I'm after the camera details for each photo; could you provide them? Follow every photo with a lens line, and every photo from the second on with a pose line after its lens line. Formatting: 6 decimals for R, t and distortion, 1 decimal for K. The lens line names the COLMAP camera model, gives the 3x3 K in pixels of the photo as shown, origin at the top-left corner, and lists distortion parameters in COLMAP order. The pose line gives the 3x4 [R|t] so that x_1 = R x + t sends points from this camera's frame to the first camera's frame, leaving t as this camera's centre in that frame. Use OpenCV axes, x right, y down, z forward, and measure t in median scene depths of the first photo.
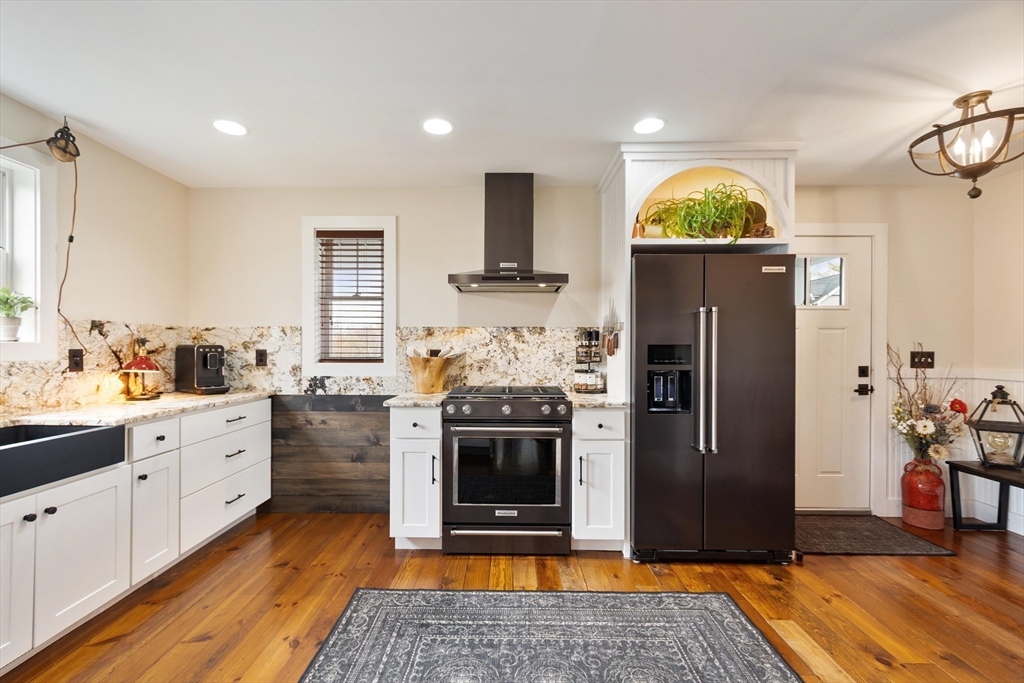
lens RADIAL K [[448.2, 0, 505.5], [0, 448.2, 350.9], [0, 0, 1]] dist [0.004969, -0.001510]
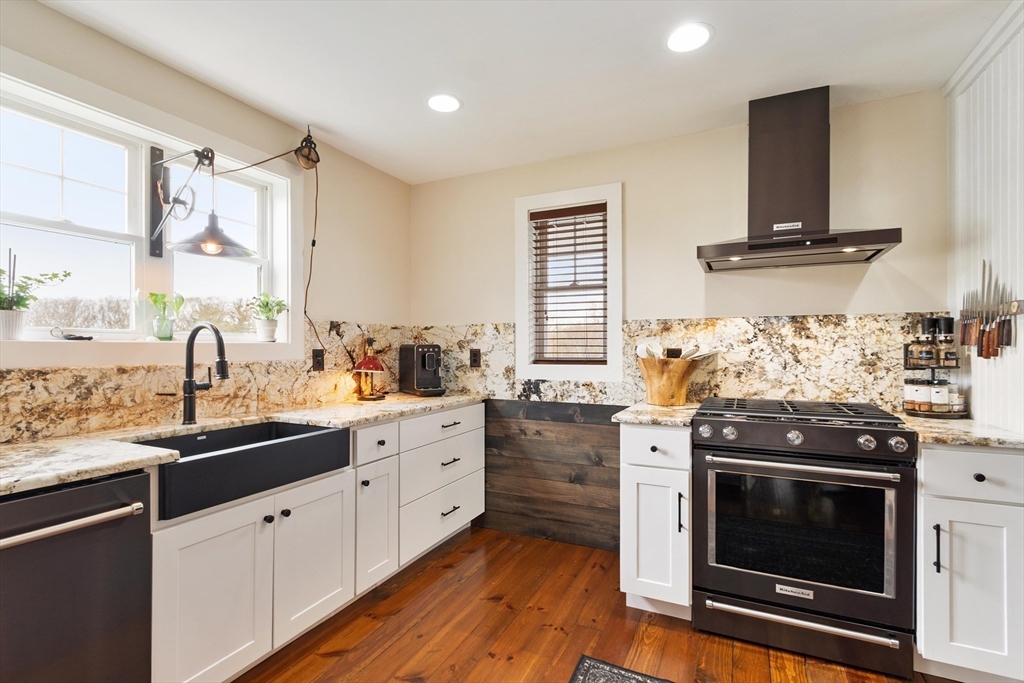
lens RADIAL K [[486.8, 0, 507.3], [0, 486.8, 349.6], [0, 0, 1]] dist [0.003357, -0.001412]
pose [[0.905531, -0.002295, -0.424274, -0.087394], [0.001821, 0.999997, -0.001523, -0.000378], [0.424276, 0.000606, 0.905533, 0.177500]]
